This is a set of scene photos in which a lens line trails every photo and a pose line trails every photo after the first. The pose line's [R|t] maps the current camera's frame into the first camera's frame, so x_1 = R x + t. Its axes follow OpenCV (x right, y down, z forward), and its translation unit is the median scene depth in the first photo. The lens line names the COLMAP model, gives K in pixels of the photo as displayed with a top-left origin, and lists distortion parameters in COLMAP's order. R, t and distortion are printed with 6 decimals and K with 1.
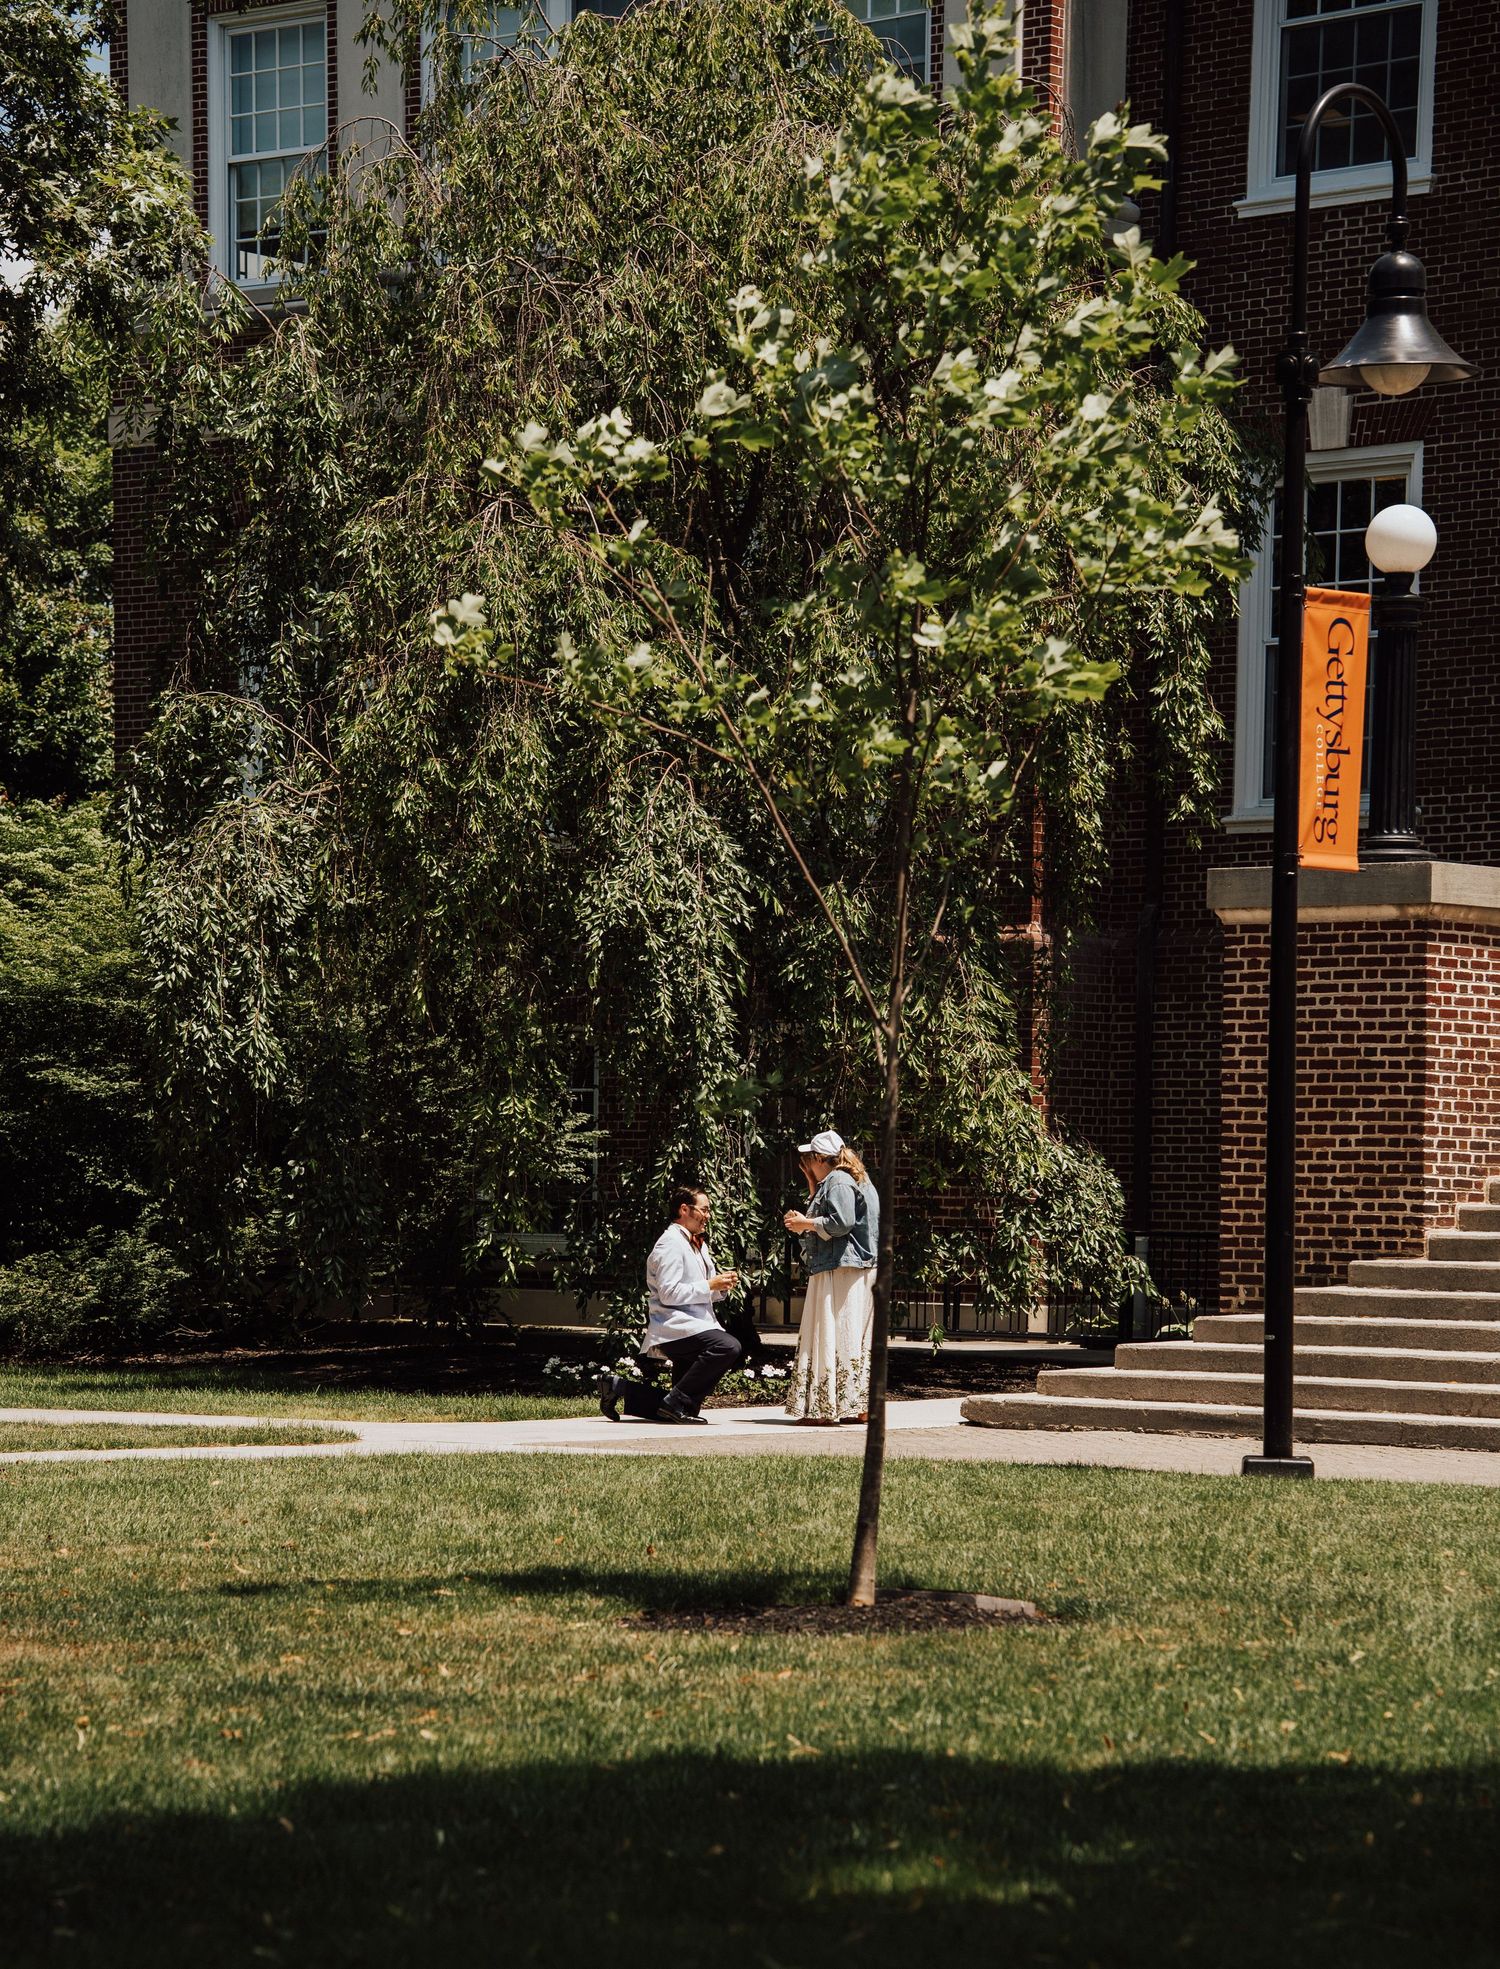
lens RADIAL K [[5222.5, 0, 831.9], [0, 5222.5, 1223.5], [0, 0, 1]] dist [0.279701, 0.000000]
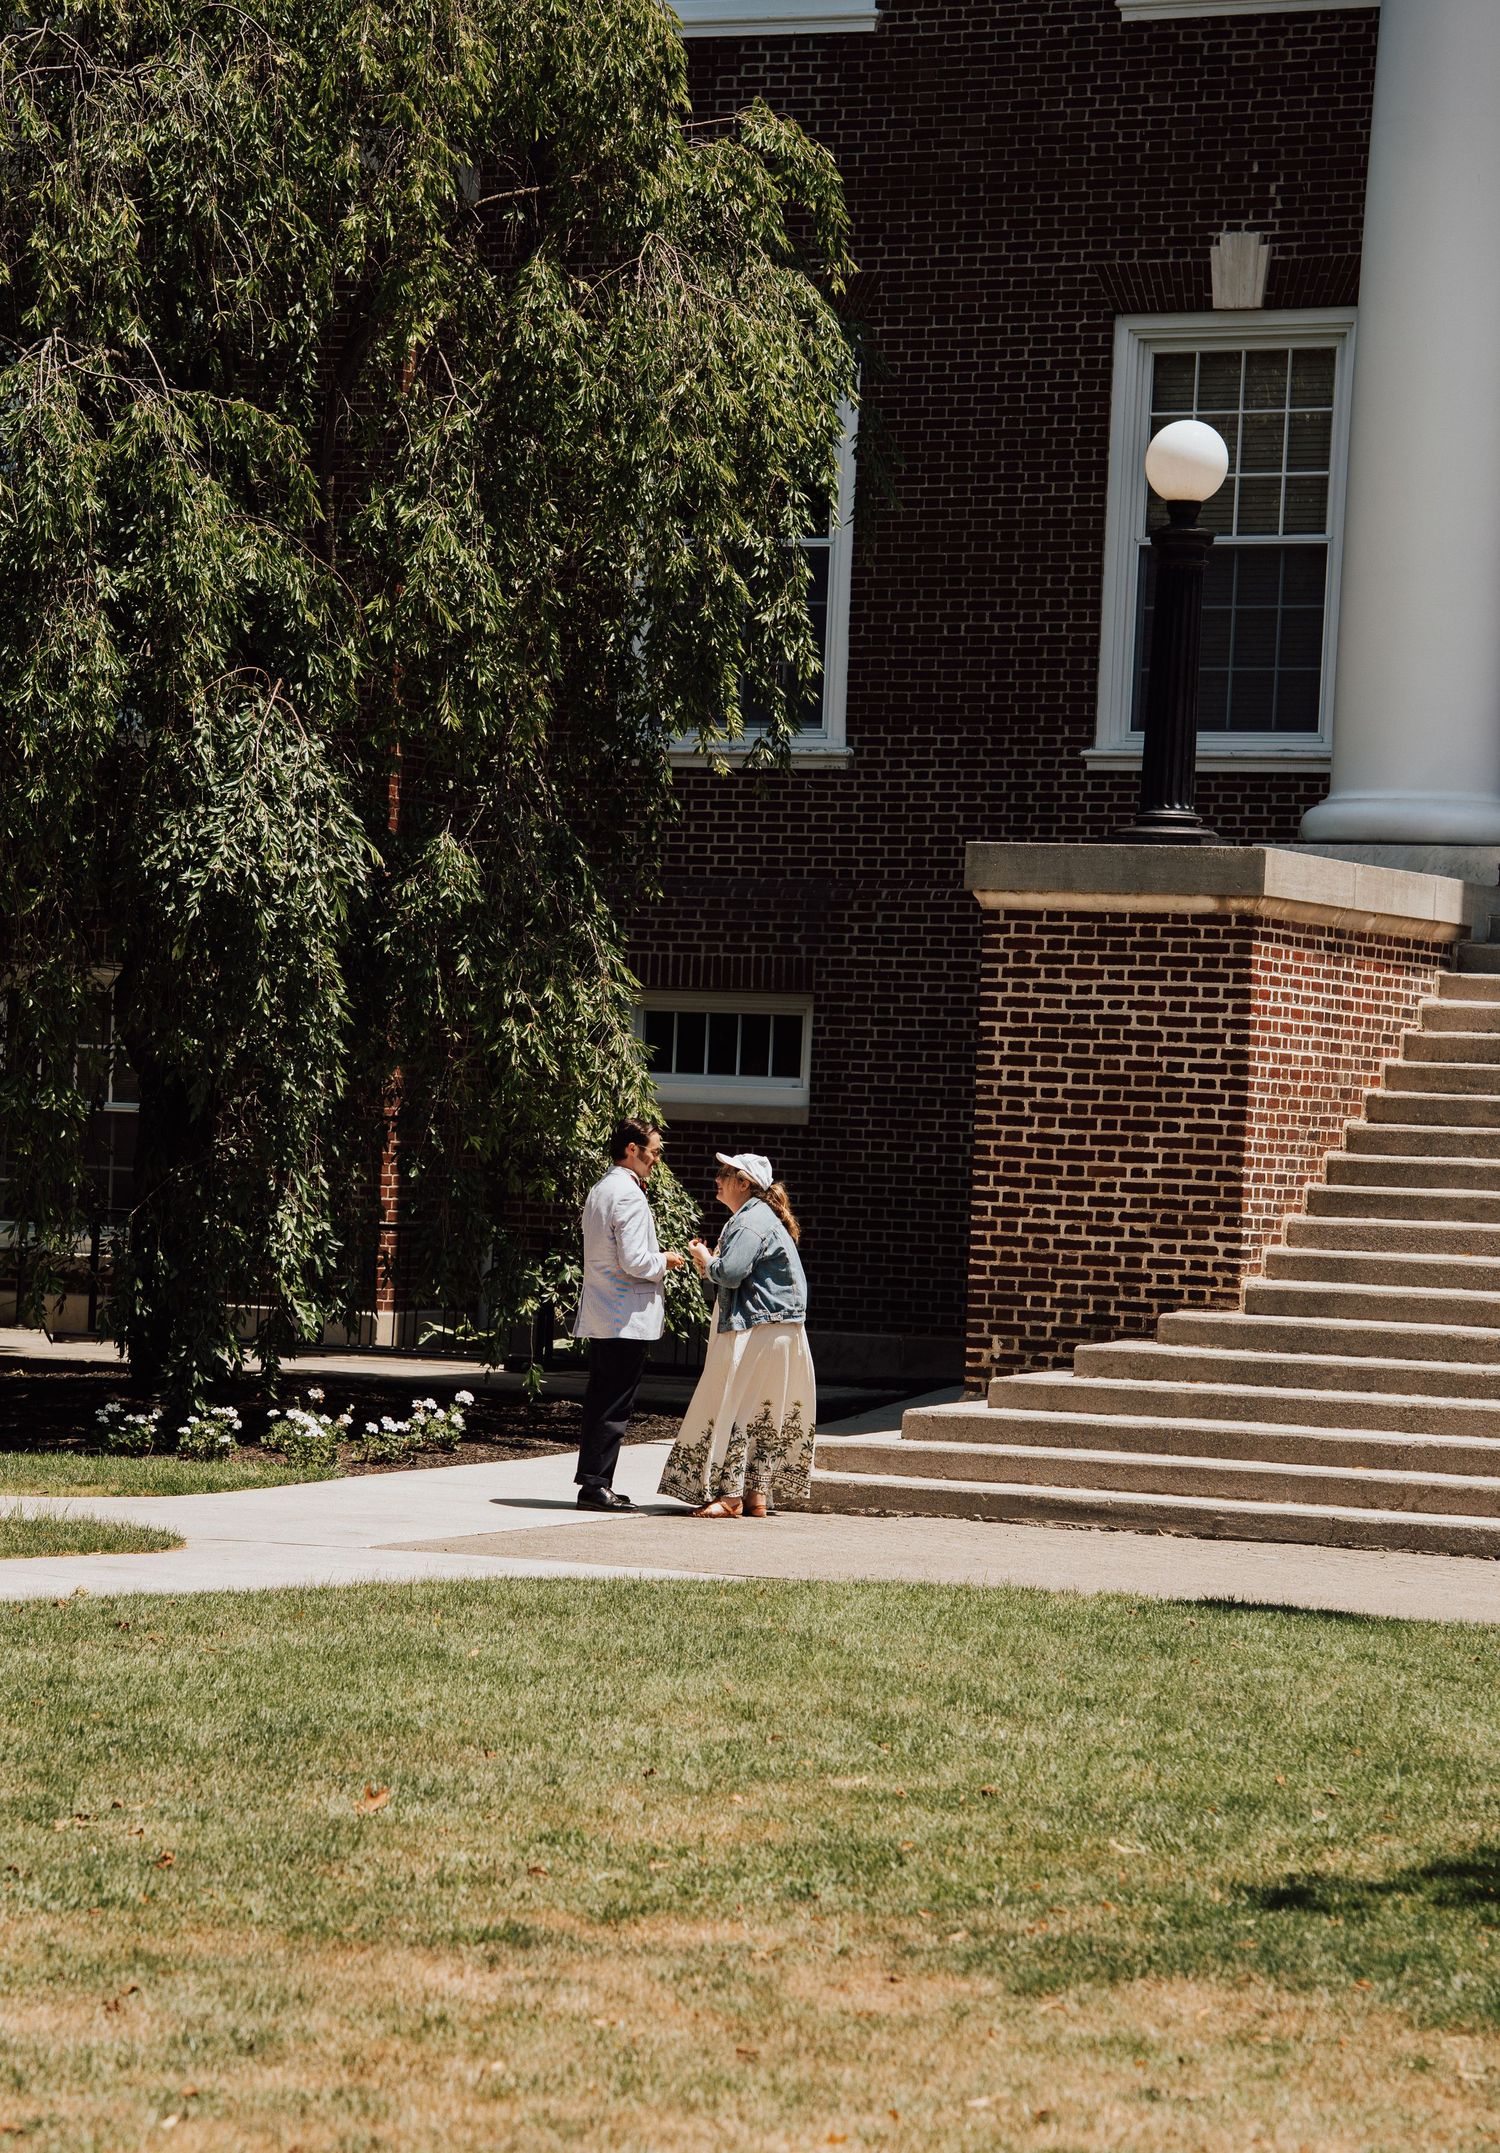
lens RADIAL K [[5680.4, 0, 647.7], [0, 5680.4, 1237.4], [0, 0, 1]] dist [0.408787, 0.000000]
pose [[0.959253, 0.018106, 0.281967, -0.239834], [-0.024997, 0.999470, 0.020863, -0.022209], [-0.281439, -0.027061, 0.959197, 0.132413]]
